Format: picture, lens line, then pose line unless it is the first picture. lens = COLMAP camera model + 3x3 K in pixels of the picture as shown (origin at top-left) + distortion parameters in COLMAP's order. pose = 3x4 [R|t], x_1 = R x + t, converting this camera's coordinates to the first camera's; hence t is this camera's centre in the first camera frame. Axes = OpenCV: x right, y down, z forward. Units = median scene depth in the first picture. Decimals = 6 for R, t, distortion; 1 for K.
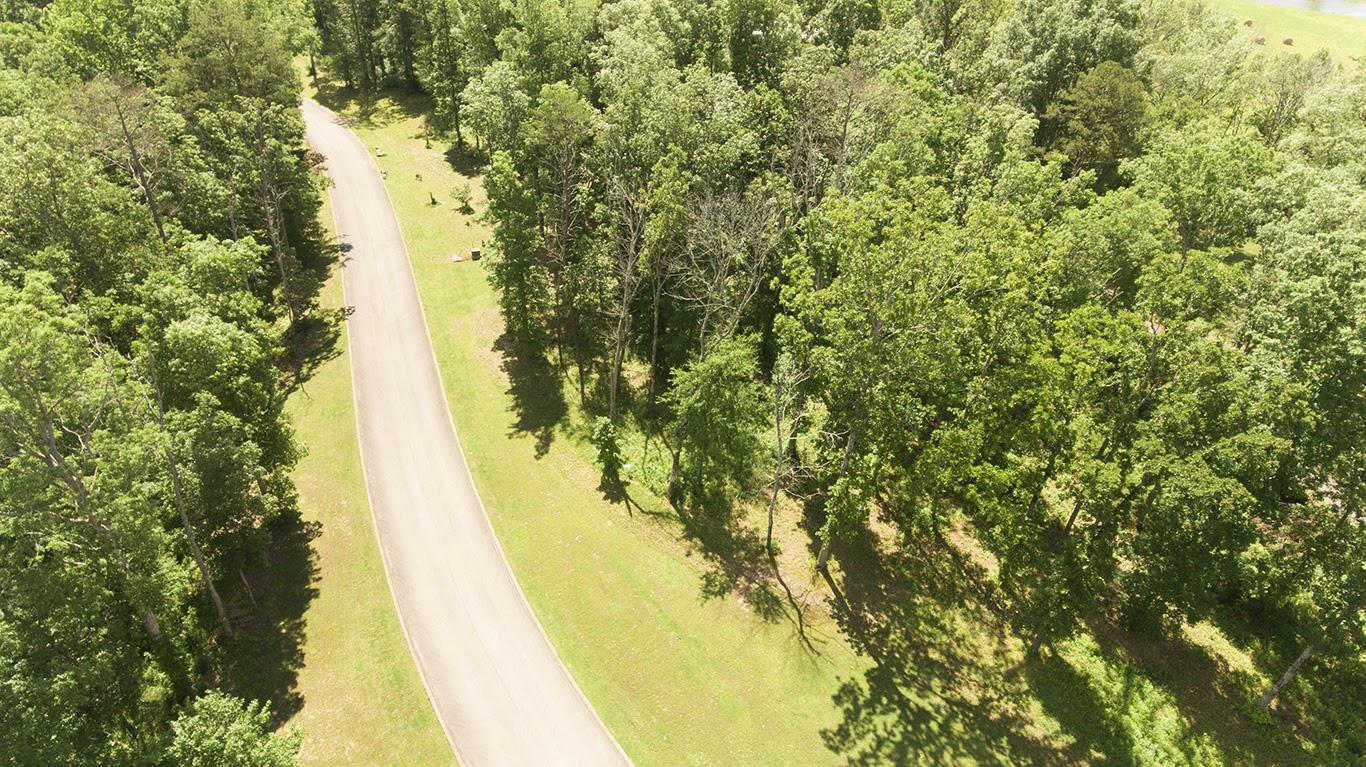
lens RADIAL K [[797.3, 0, 688.3], [0, 797.3, 397.7], [0, 0, 1]] dist [0.000822, -0.003819]
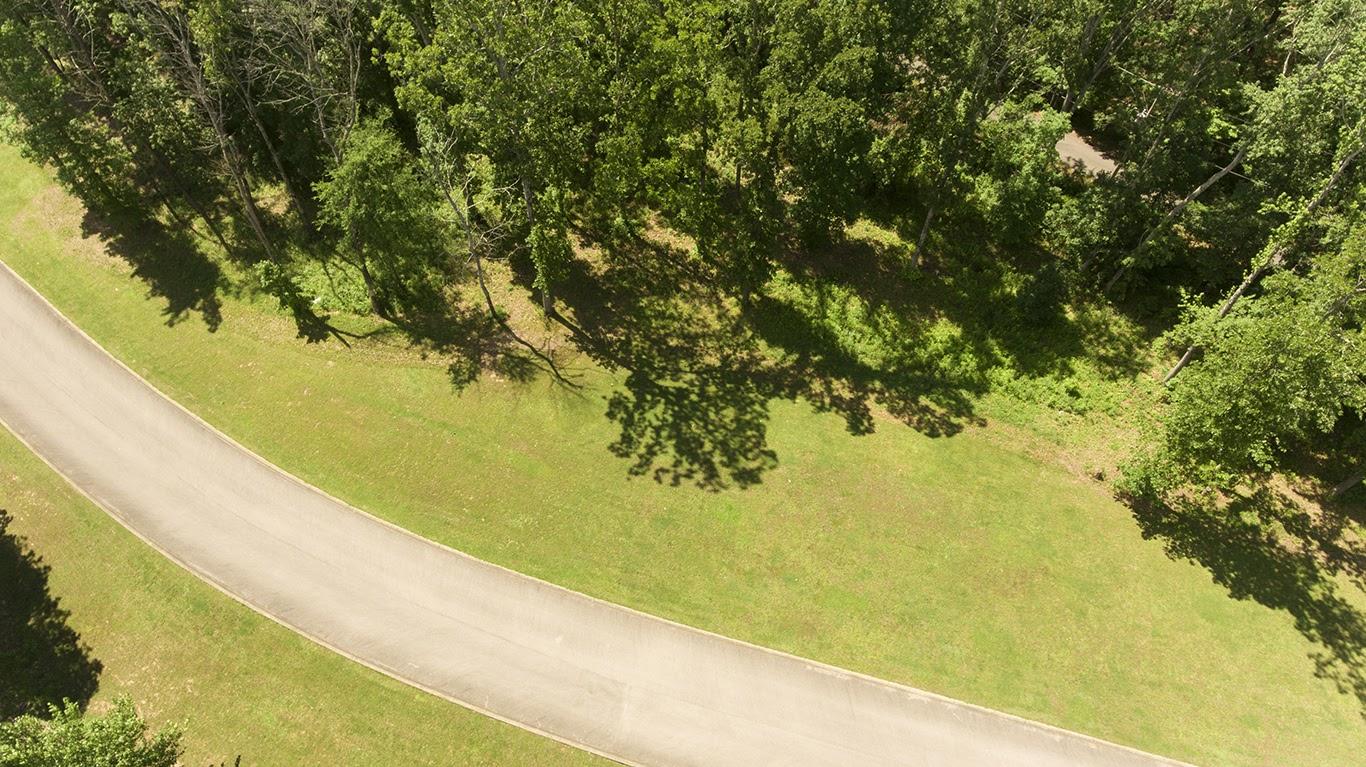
lens RADIAL K [[797.3, 0, 687.8], [0, 797.3, 395.7], [0, 0, 1]] dist [0.000822, -0.003819]
pose [[0.855880, -0.447607, 0.259072, 0.002582], [0.339508, 0.864162, 0.371429, -0.020237], [-0.390134, -0.229941, 0.891584, -0.022854]]
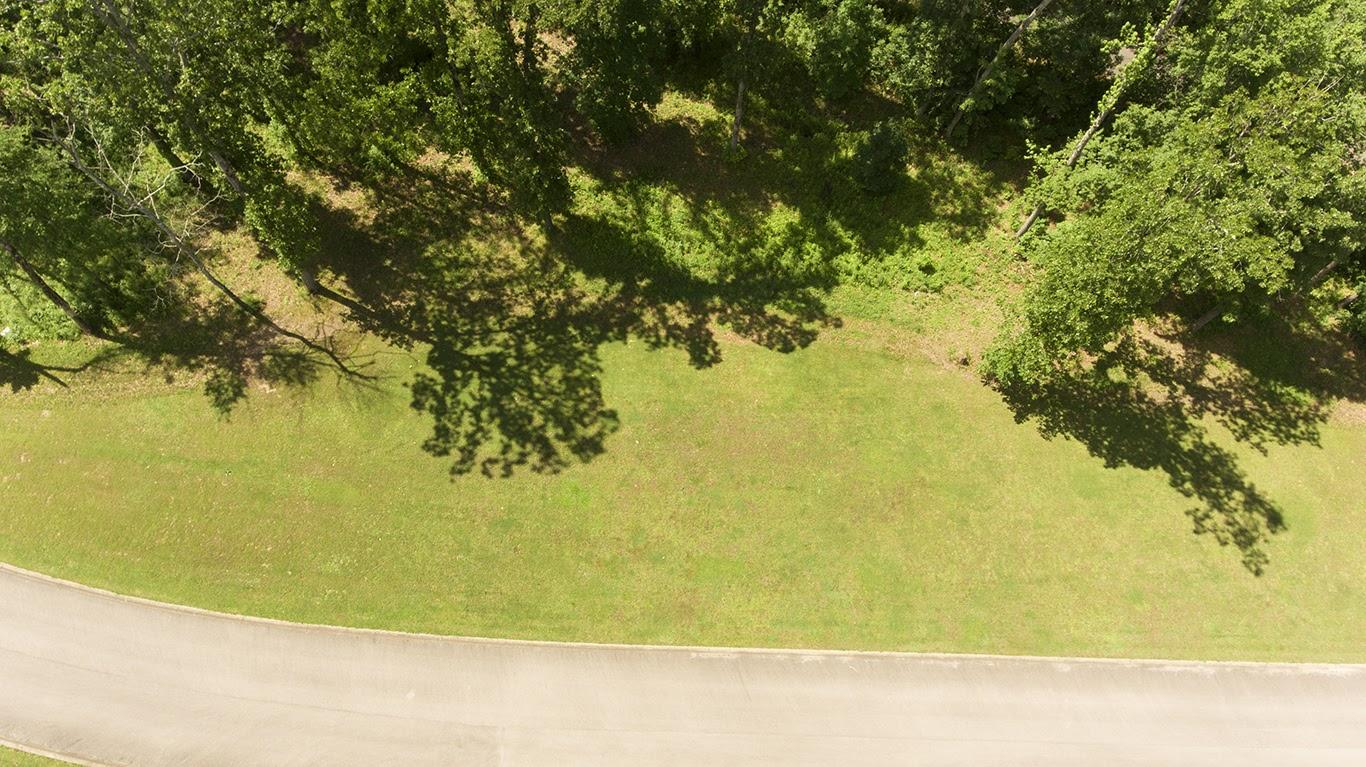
lens RADIAL K [[804.8, 0, 687.4], [0, 804.8, 383.1], [0, 0, 1]] dist [0.003568, -0.002585]
pose [[0.703799, -0.662805, 0.255649, 0.168941], [0.432383, 0.685199, 0.586129, -0.052304], [-0.563660, -0.301978, 0.768828, 0.094382]]
